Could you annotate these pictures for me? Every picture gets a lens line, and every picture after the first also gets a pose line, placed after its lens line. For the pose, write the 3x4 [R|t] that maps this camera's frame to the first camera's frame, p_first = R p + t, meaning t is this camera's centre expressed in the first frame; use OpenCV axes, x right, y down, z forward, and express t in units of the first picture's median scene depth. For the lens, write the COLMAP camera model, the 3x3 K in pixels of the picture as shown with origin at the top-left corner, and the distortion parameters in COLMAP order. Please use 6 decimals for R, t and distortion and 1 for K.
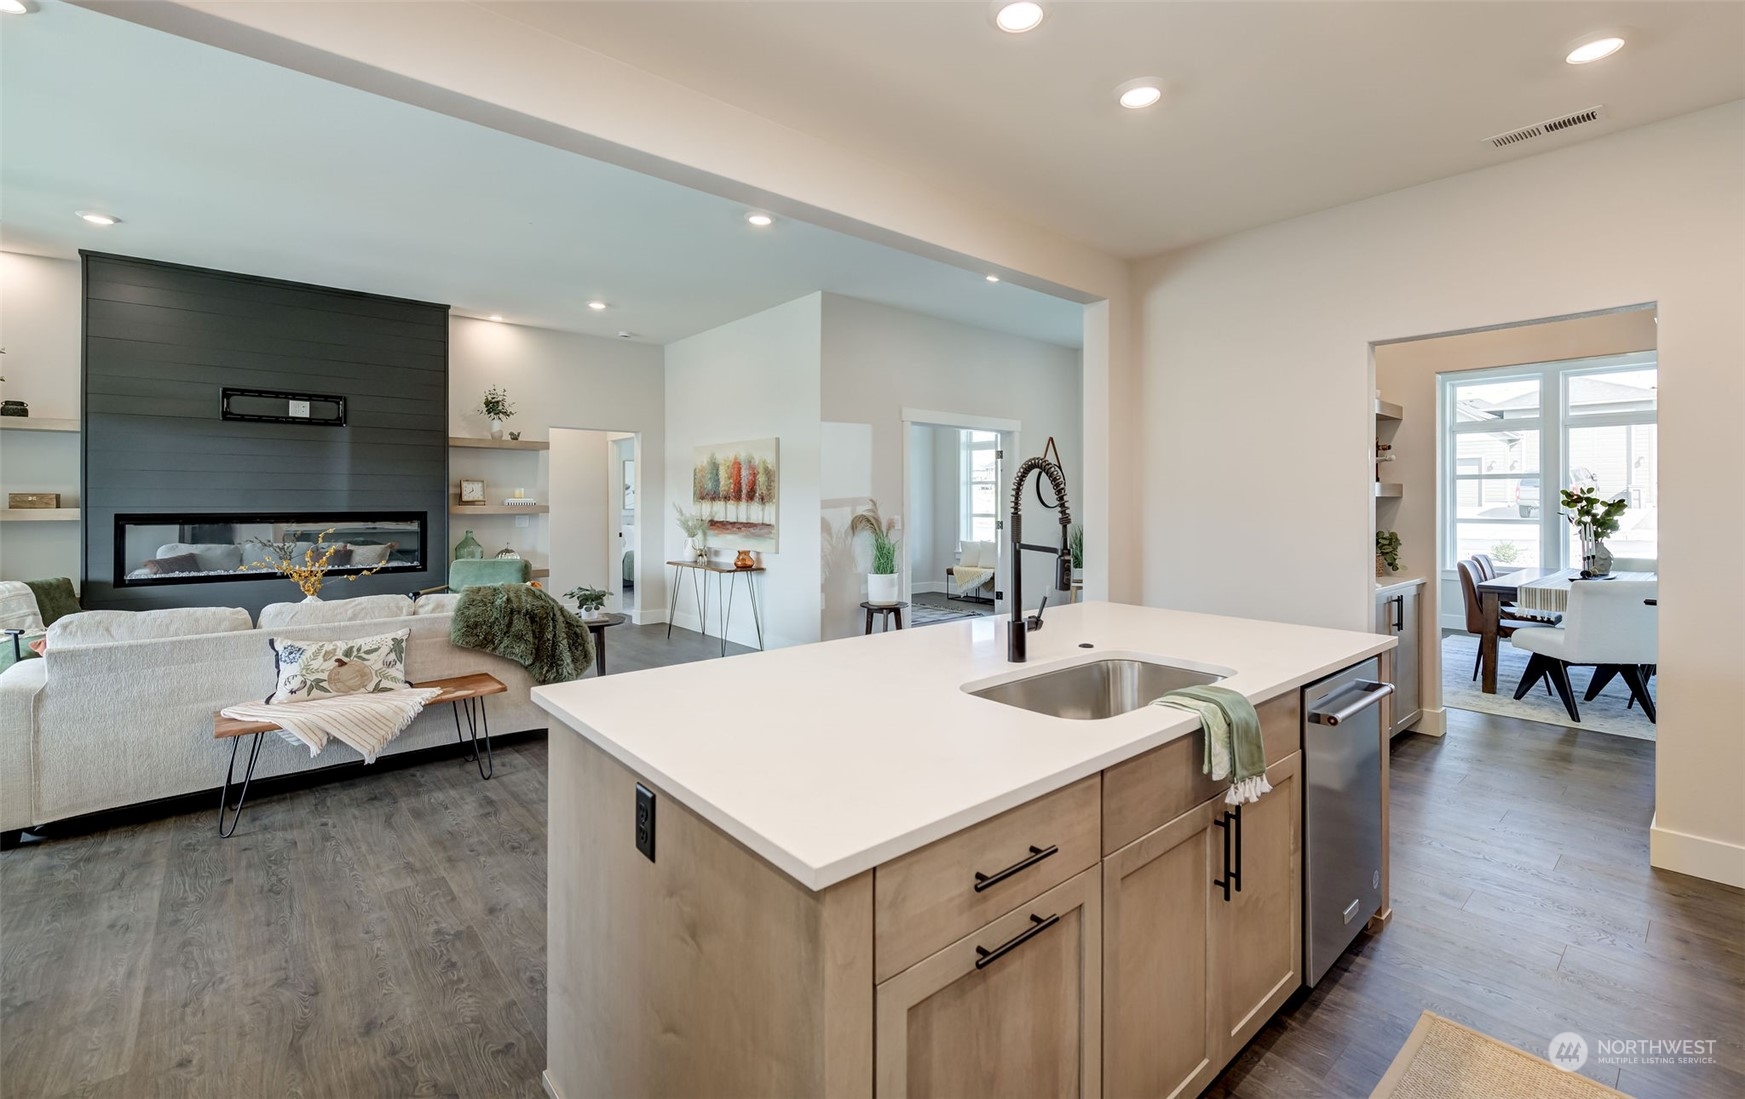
lens RADIAL K [[749.1, 0, 893.2], [0, 749.1, 498.5], [0, 0, 1]] dist [0.003076, -0.004282]
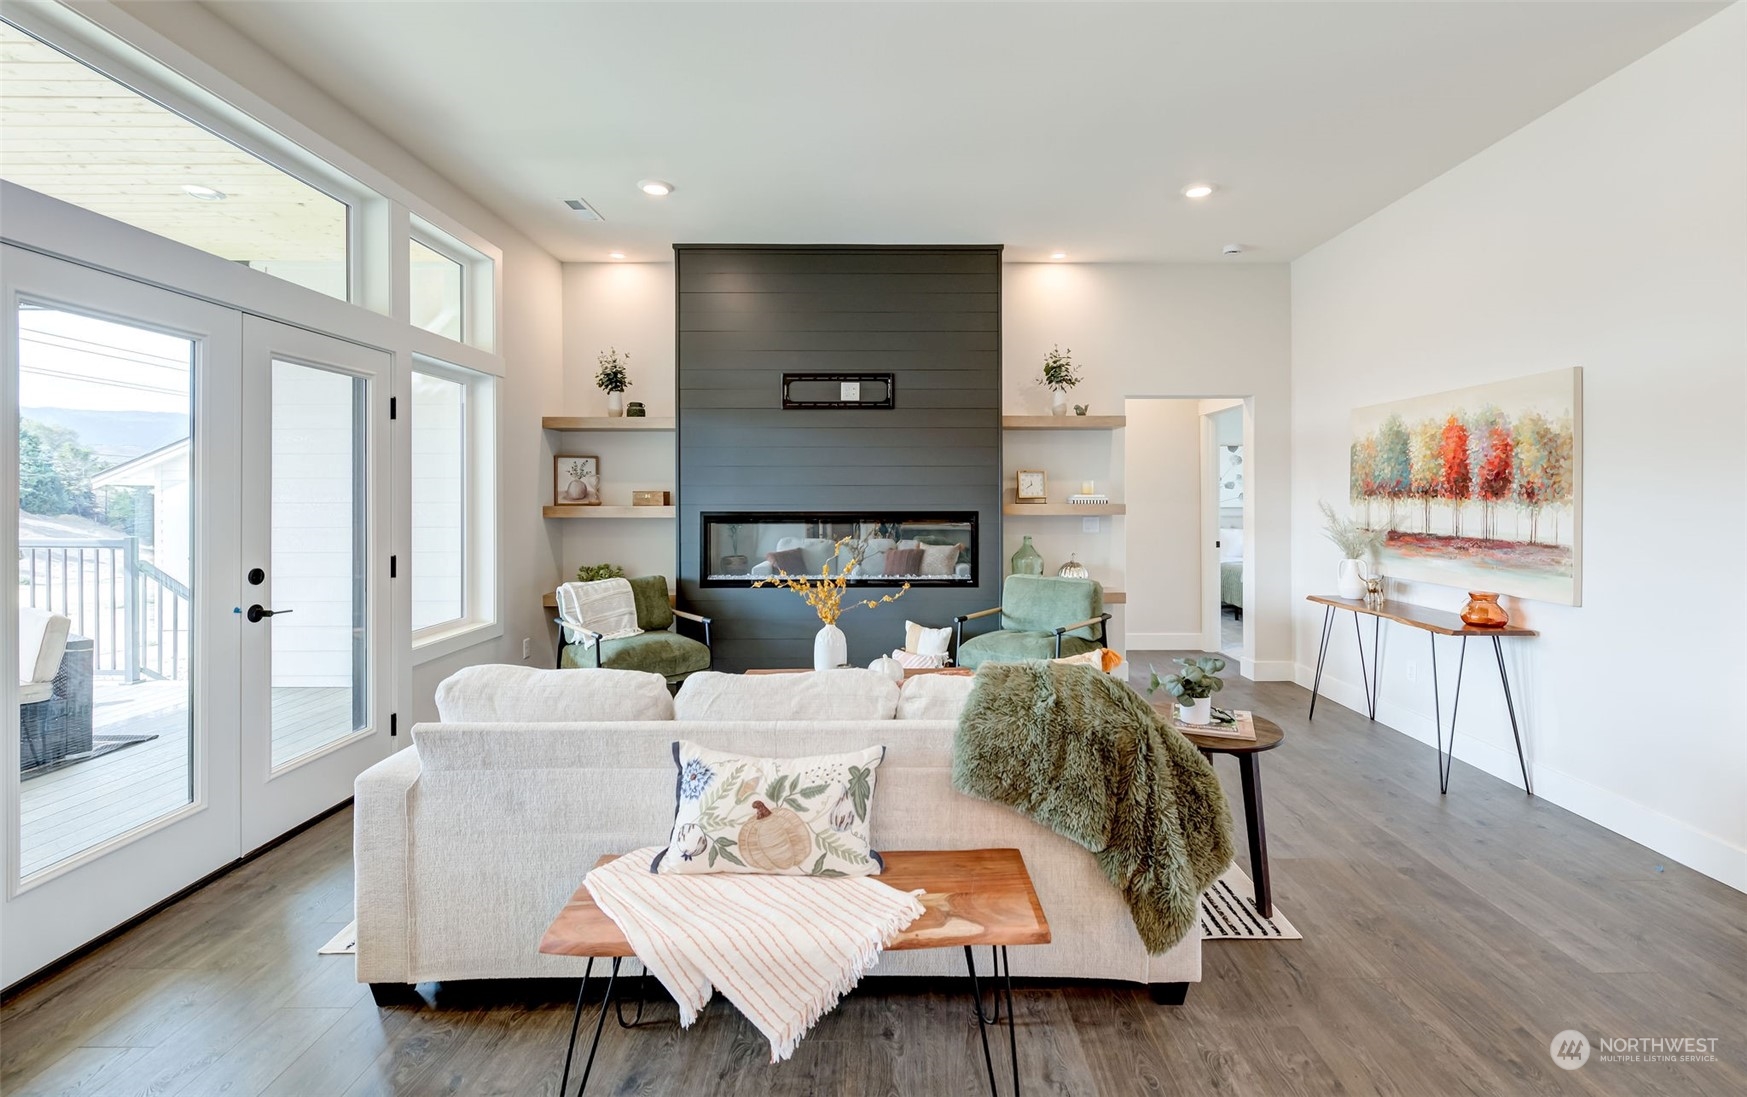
lens RADIAL K [[750.0, 0, 886.6], [0, 750.0, 498.1], [0, 0, 1]] dist [0.003076, -0.004282]
pose [[0.745164, 0.000094, -0.666881, -0.185772], [0.003478, 0.999986, 0.004027, -0.000348], [0.666872, -0.005321, 0.745153, 0.384834]]
